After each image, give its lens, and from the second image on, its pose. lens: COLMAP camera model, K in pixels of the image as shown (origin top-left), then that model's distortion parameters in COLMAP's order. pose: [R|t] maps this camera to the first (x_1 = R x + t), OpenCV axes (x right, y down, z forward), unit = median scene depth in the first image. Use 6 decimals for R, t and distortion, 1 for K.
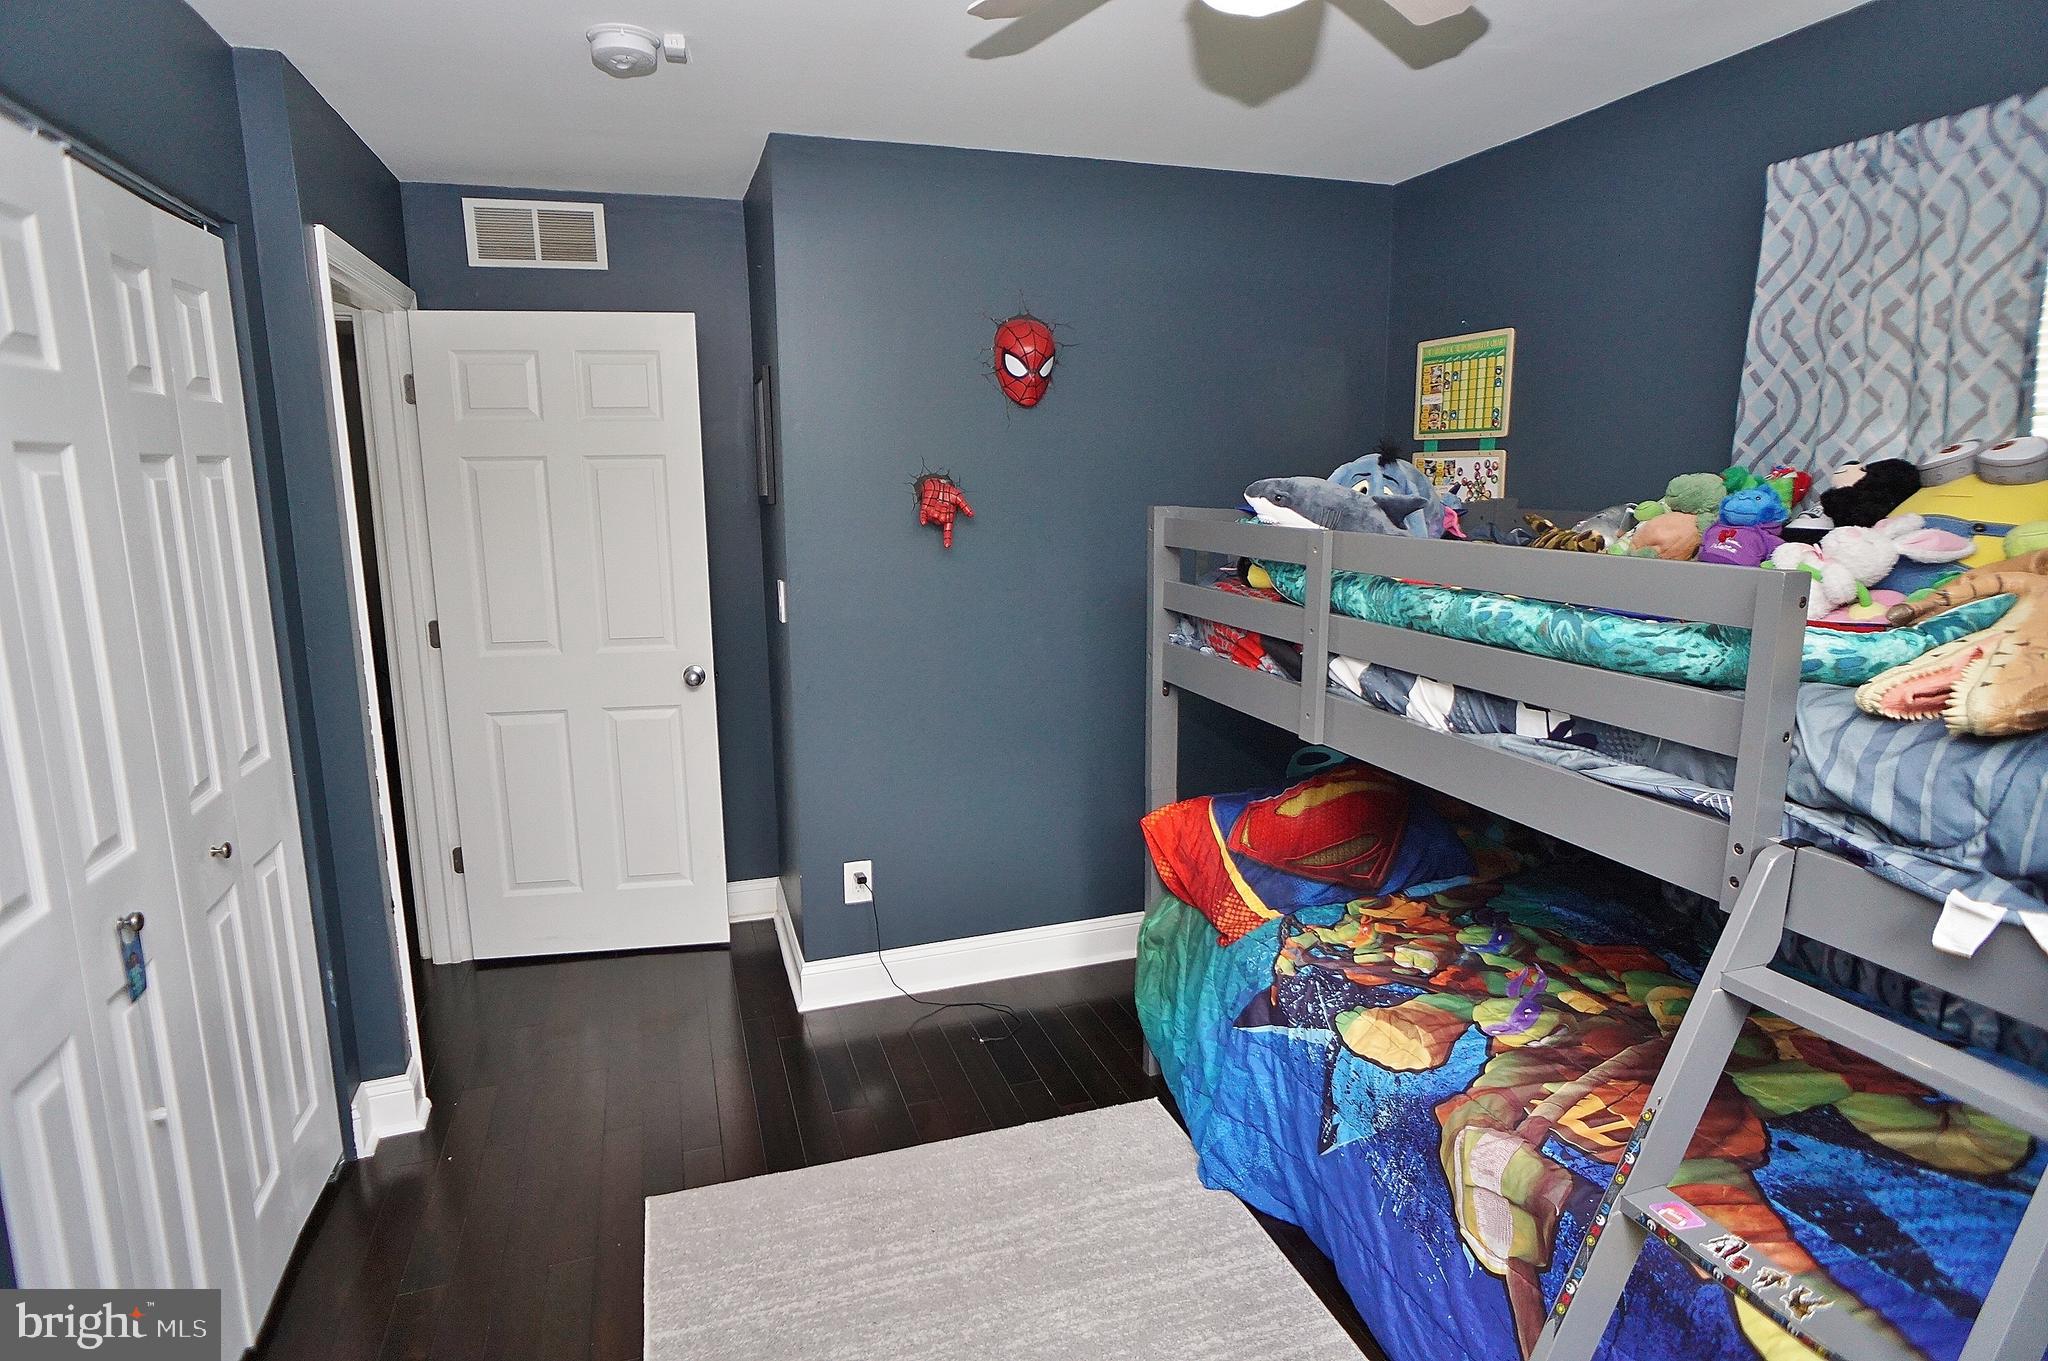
lens RADIAL K [[1083.2, 0, 1018.3], [0, 1083.2, 681.0], [0, 0, 1]] dist [-0.035971, 0.018086]
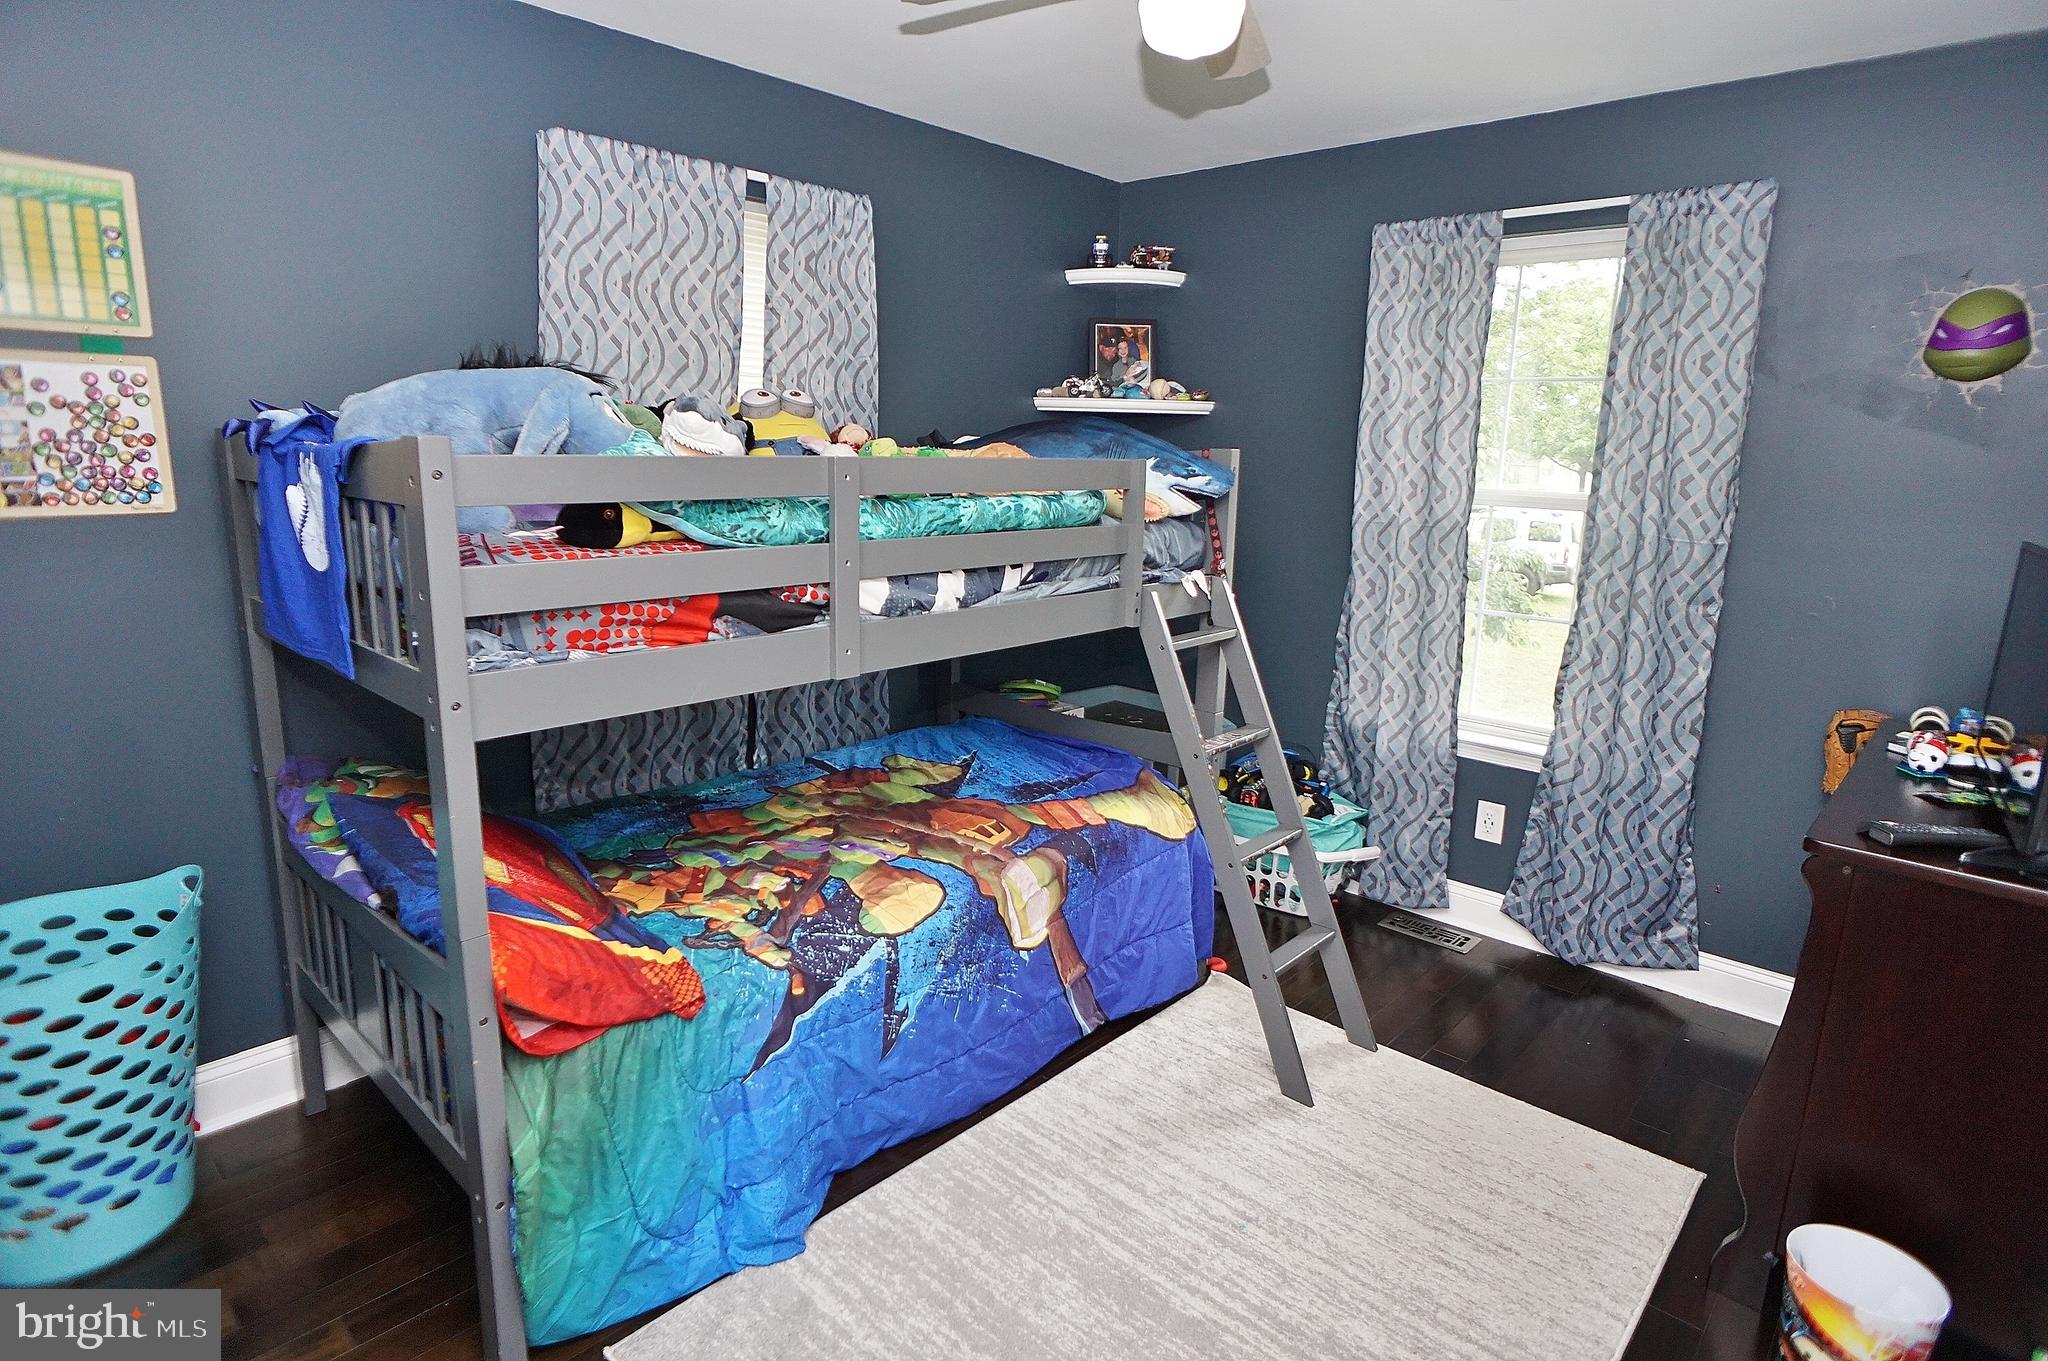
lens RADIAL K [[1083.2, 0, 1014.5], [0, 1083.2, 668.9], [0, 0, 1]] dist [-0.035971, 0.018086]
pose [[-0.472054, -0.183432, 0.862274, -0.615992], [0.150285, 0.947051, 0.283741, -0.197253], [-0.868665, 0.263528, -0.419492, 1.238637]]
